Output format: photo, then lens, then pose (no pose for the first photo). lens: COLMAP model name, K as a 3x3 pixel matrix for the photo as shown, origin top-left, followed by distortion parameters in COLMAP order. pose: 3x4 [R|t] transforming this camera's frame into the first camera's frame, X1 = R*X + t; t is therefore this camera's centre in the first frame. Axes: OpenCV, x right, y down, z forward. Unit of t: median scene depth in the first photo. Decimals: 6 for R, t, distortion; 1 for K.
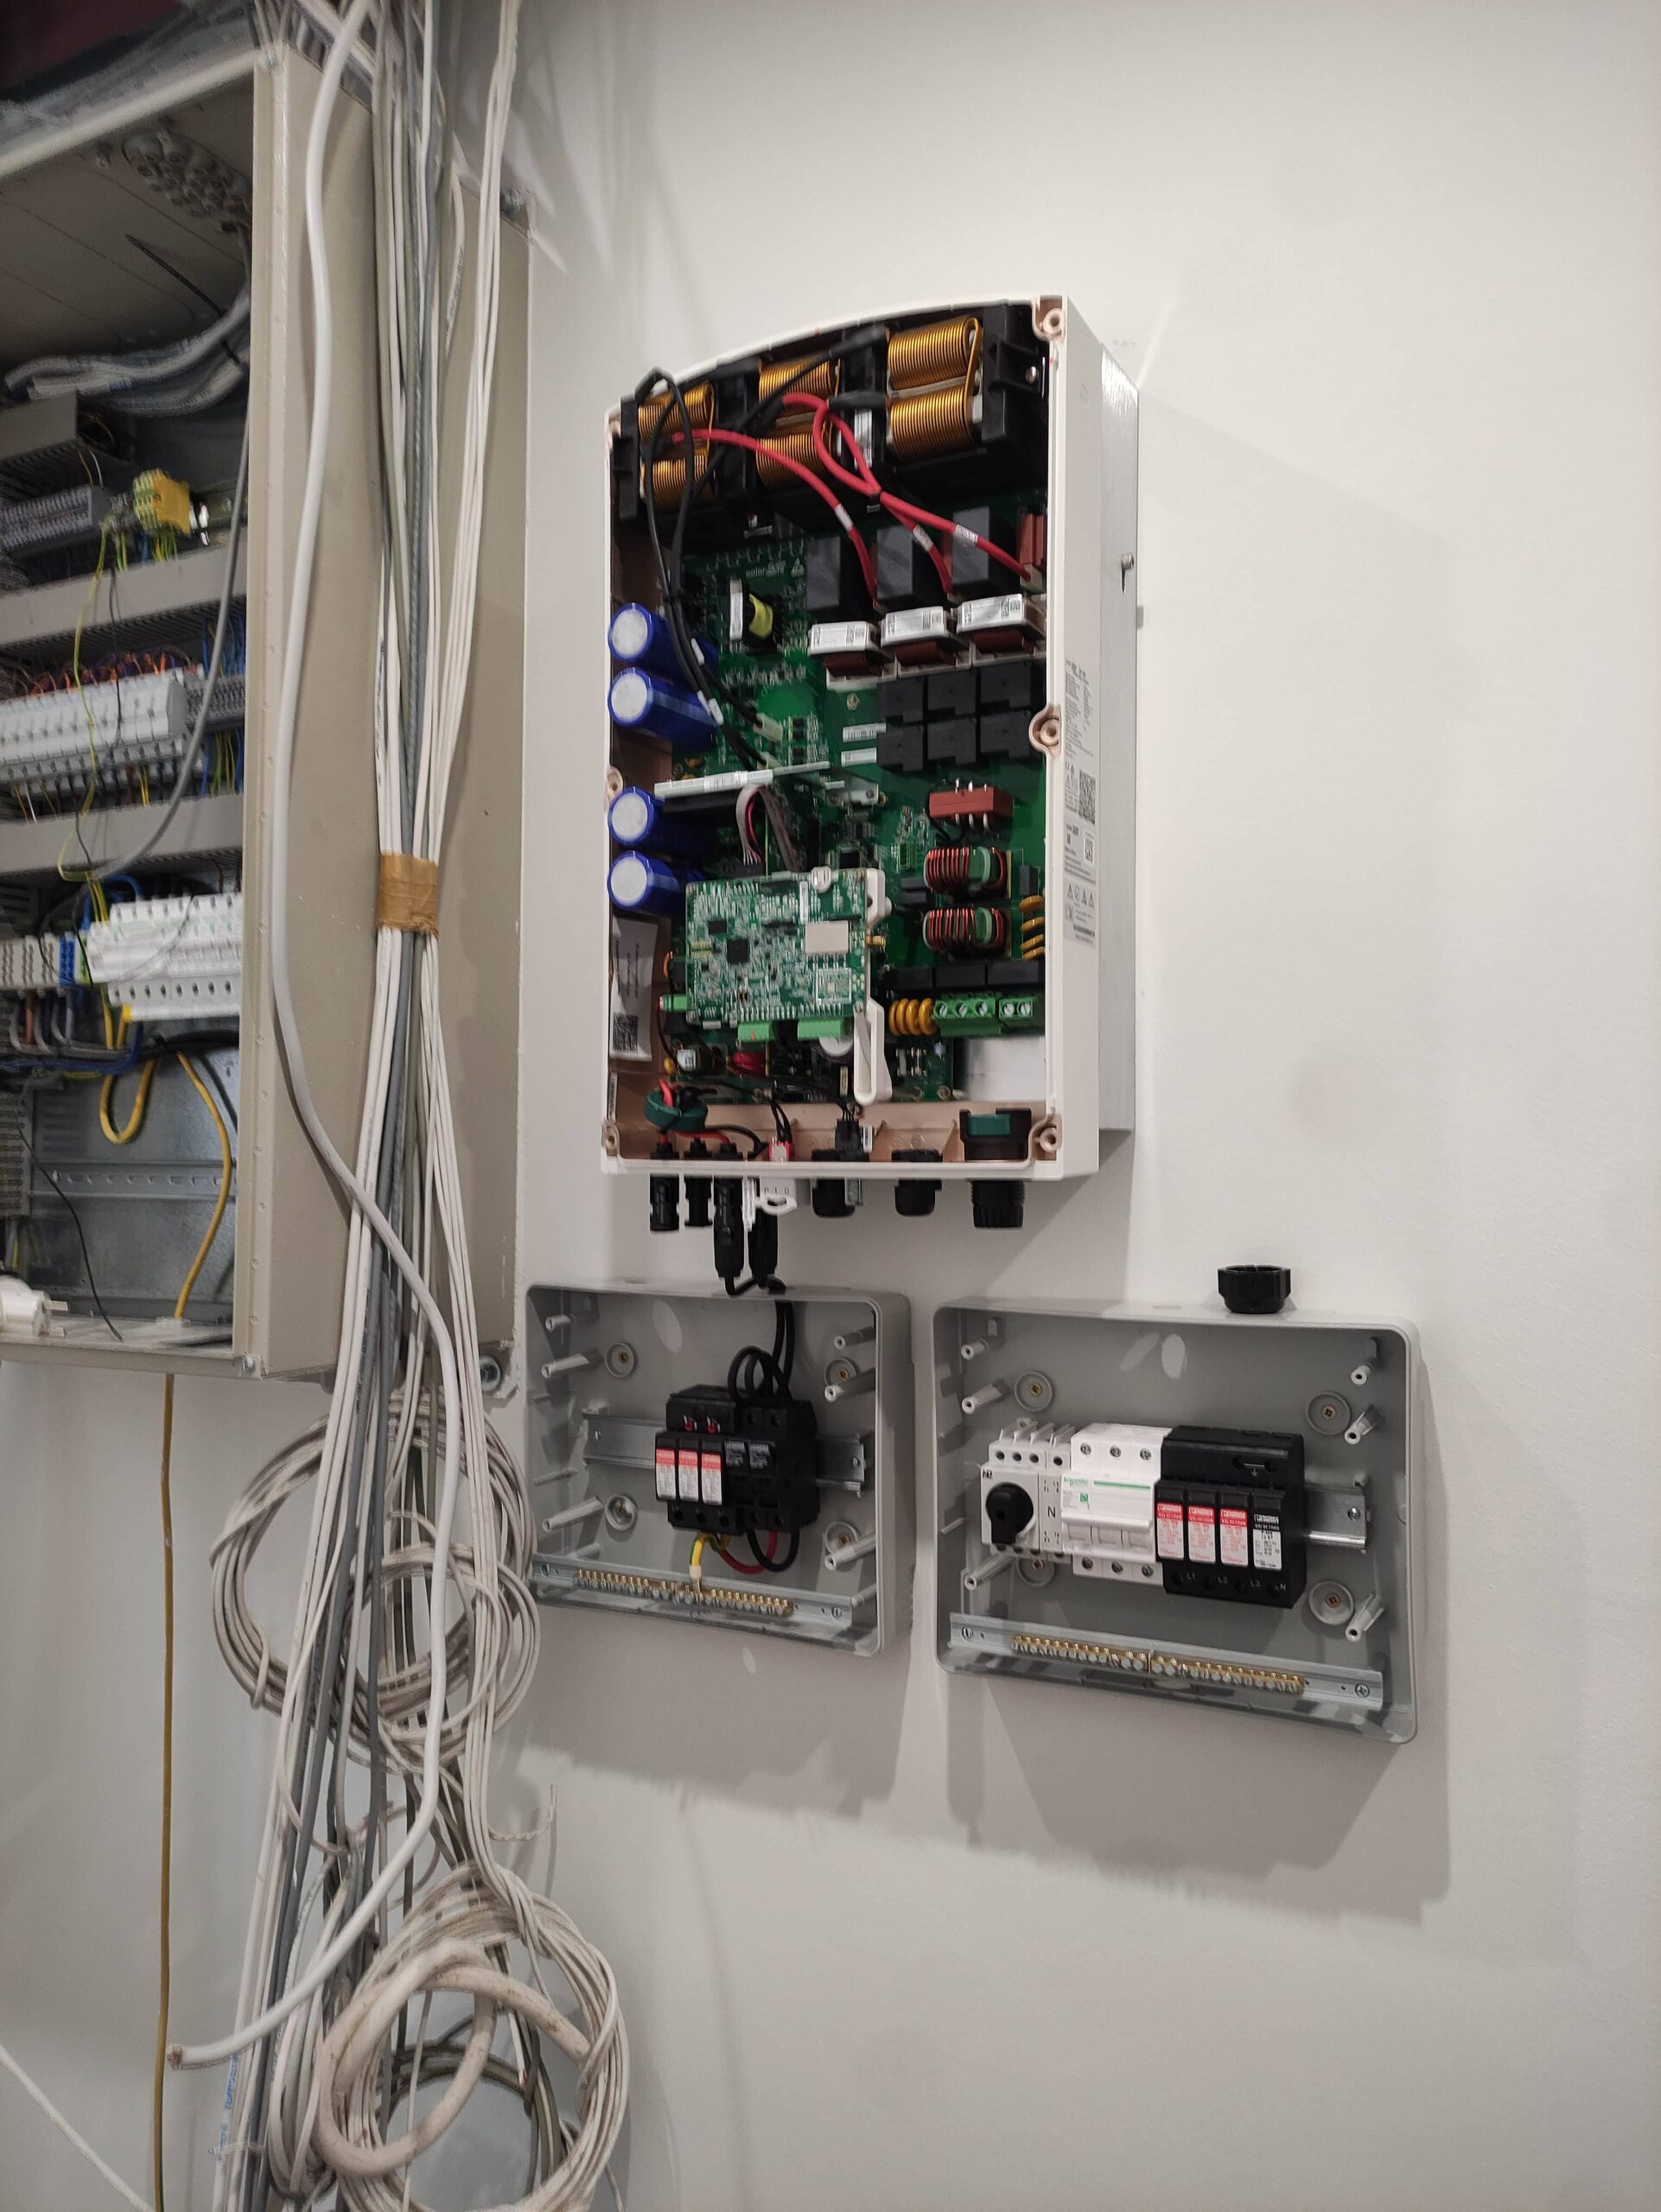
lens RADIAL K [[1611.6, 0, 831.8], [0, 1611.6, 1107.2], [0, 0, 1]] dist [-0.004666, -0.000230]
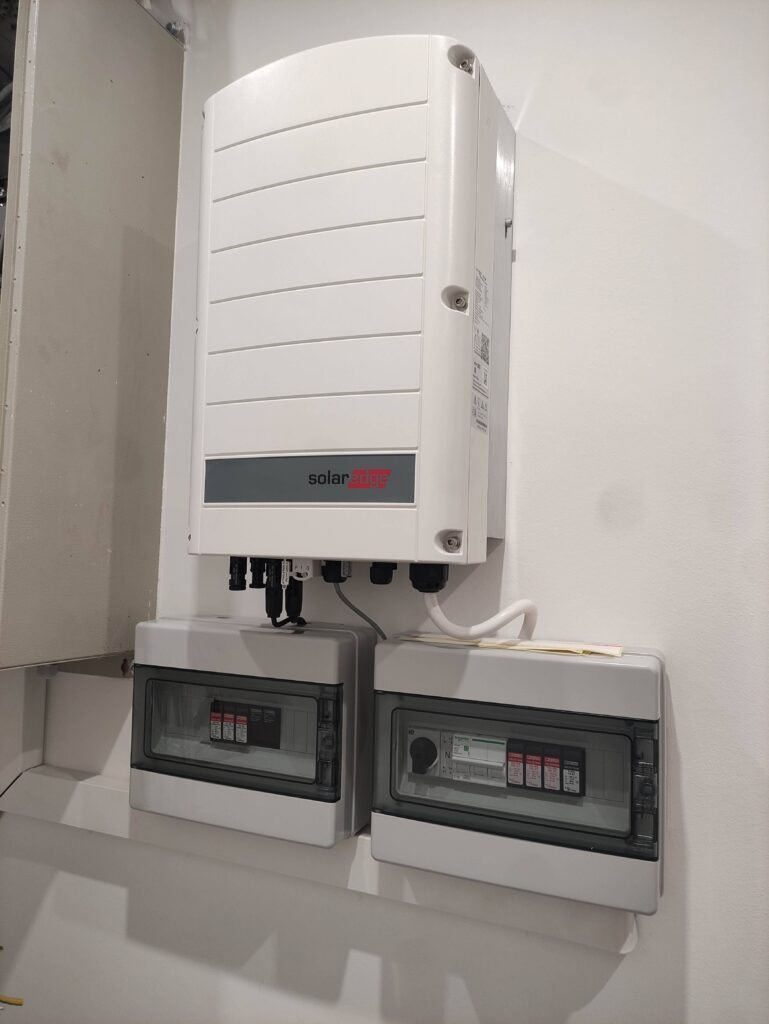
lens RADIAL K [[753.1, 0, 351.8], [0, 753.1, 508.9], [0, 0, 1]] dist [0.005391, 0.000850]
pose [[0.998892, 0.030994, 0.035410, -0.011559], [-0.028695, 0.997557, -0.063694, 0.038539], [-0.037298, 0.062607, 0.997341, 0.175677]]
